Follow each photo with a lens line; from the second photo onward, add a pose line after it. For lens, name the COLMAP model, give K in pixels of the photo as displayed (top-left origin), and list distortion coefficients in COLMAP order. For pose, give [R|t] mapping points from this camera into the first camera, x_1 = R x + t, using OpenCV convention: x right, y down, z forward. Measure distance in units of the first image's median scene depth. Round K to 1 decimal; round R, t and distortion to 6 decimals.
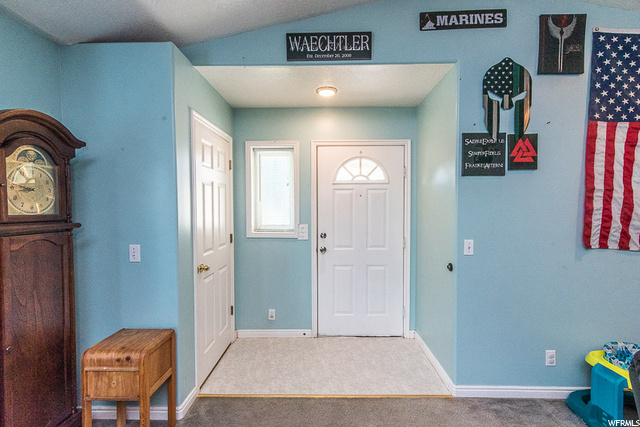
lens RADIAL K [[287.9, 0, 322.4], [0, 287.9, 215.4], [0, 0, 1]] dist [0.019941, -0.001032]
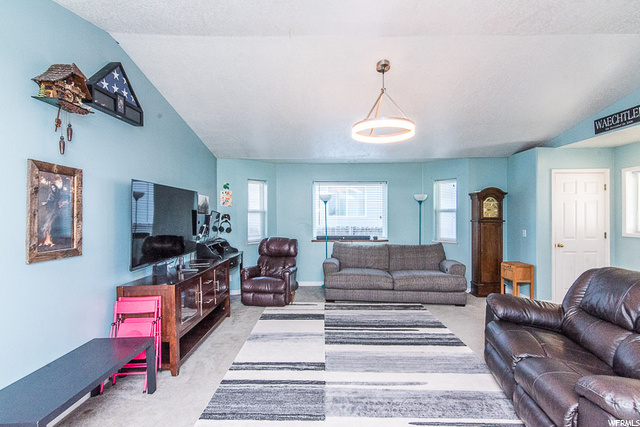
lens RADIAL K [[287.9, 0, 321.1], [0, 287.9, 214.3], [0, 0, 1]] dist [0.019941, -0.001032]
pose [[0.013122, 0.003198, -0.999909, 1.838146], [-0.025372, 0.999674, 0.002865, 0.003987], [0.999592, 0.025332, 0.013199, -0.792996]]
